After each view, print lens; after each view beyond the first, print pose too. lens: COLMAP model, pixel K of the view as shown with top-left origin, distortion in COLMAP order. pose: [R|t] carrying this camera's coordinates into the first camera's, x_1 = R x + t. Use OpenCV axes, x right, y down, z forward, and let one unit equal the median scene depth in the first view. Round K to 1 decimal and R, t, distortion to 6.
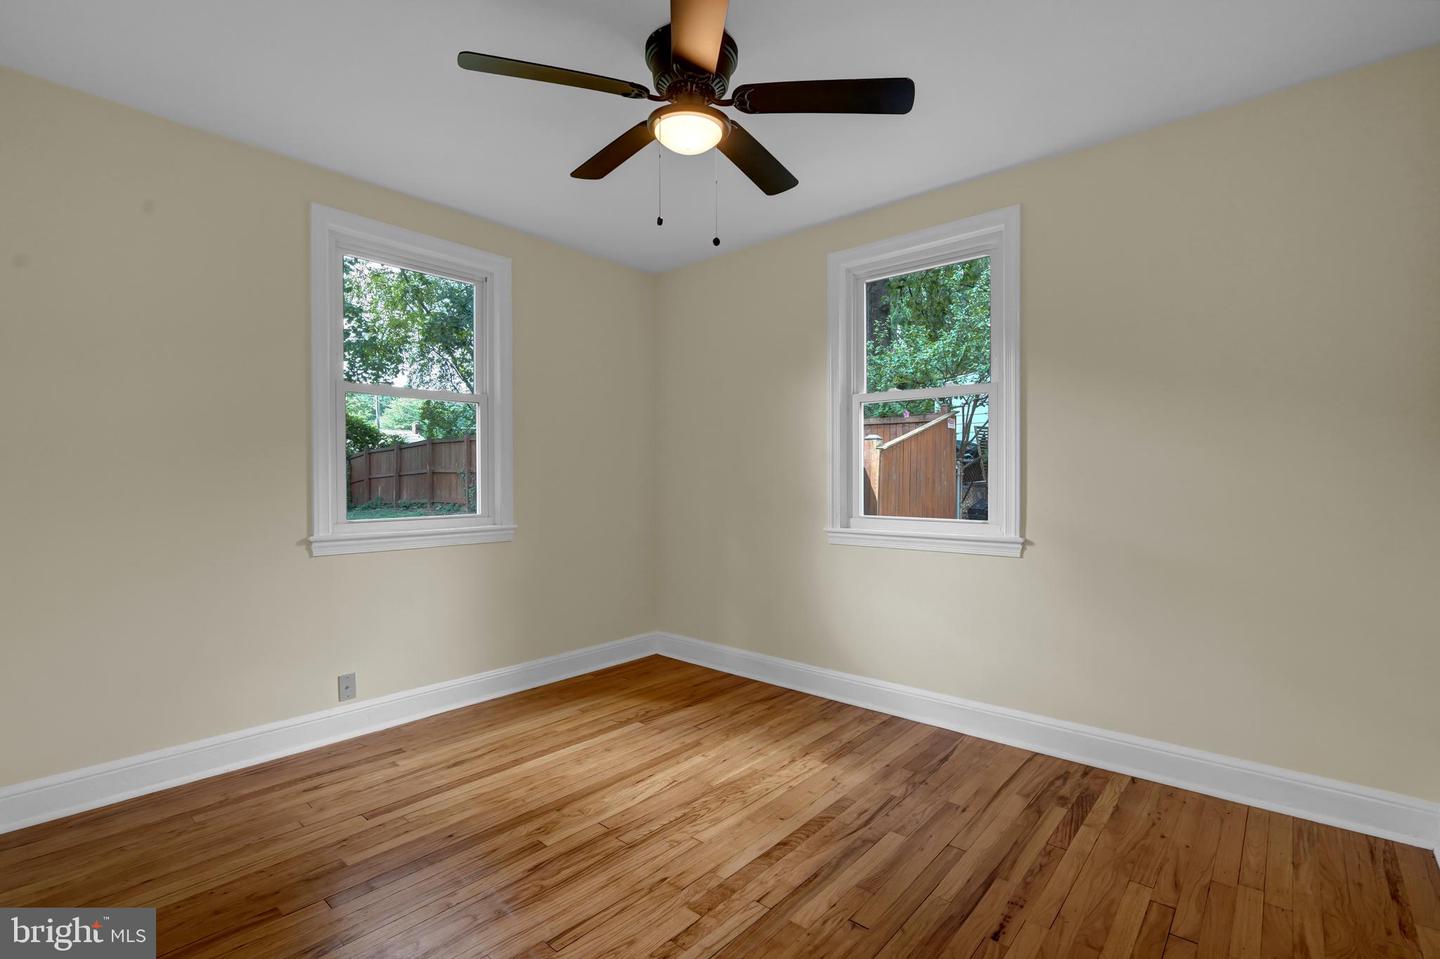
lens RADIAL K [[660.8, 0, 717.7], [0, 660.8, 483.0], [0, 0, 1]] dist [-0.001785, 0.000005]
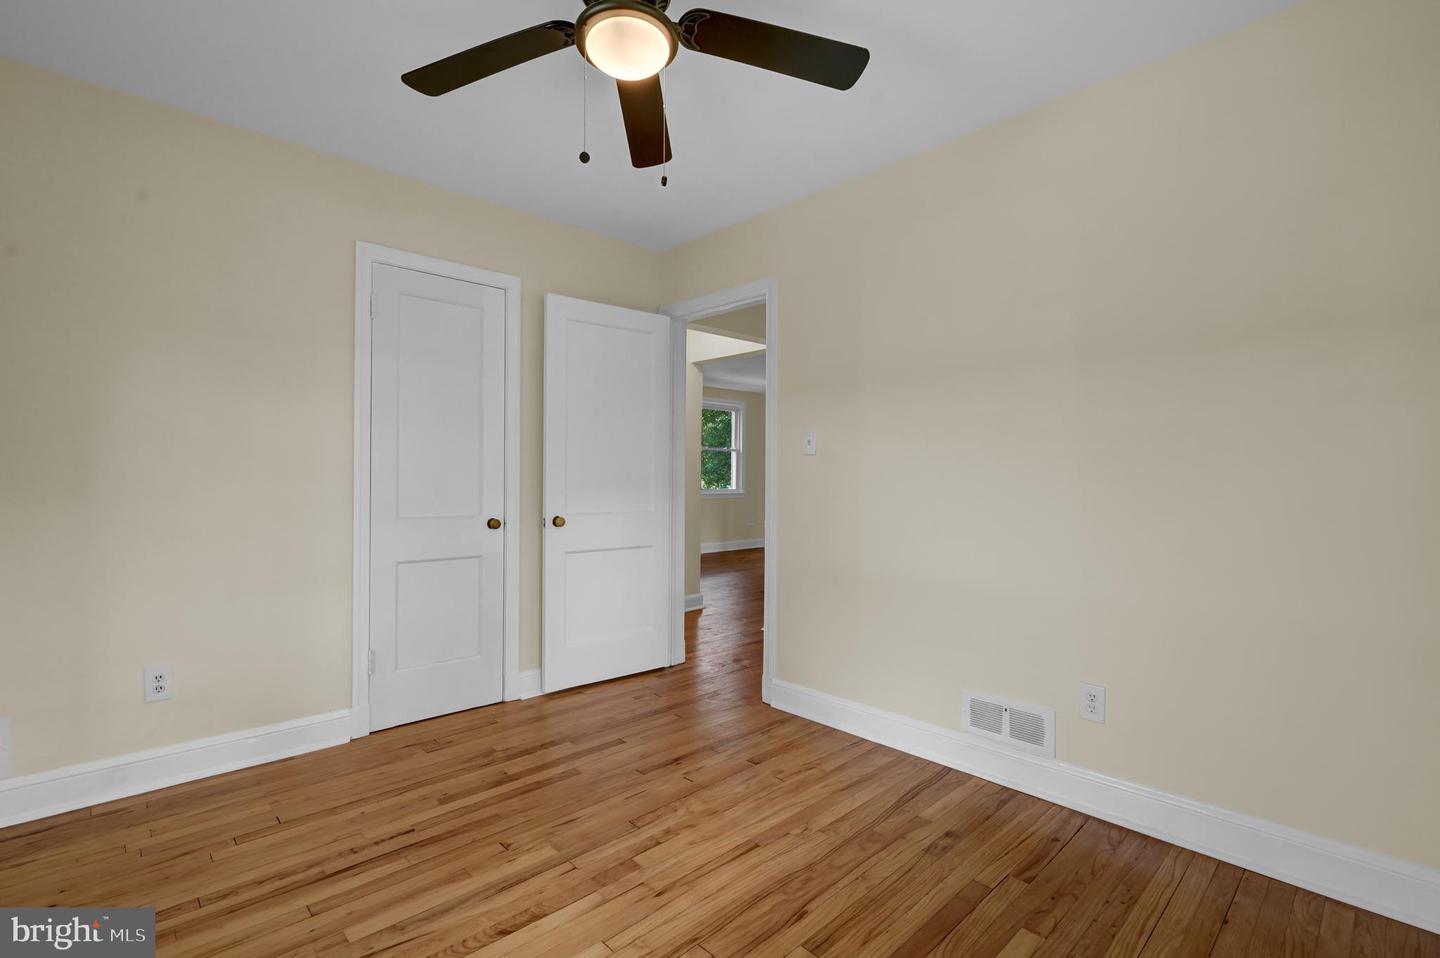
lens RADIAL K [[660.8, 0, 719.2], [0, 660.8, 480.0], [0, 0, 1]] dist [-0.001785, 0.000005]
pose [[-0.996762, -0.005431, 0.080225, -0.243332], [-0.005767, 0.999976, -0.003950, 0.004841], [-0.080202, -0.004399, -0.996769, 1.962558]]
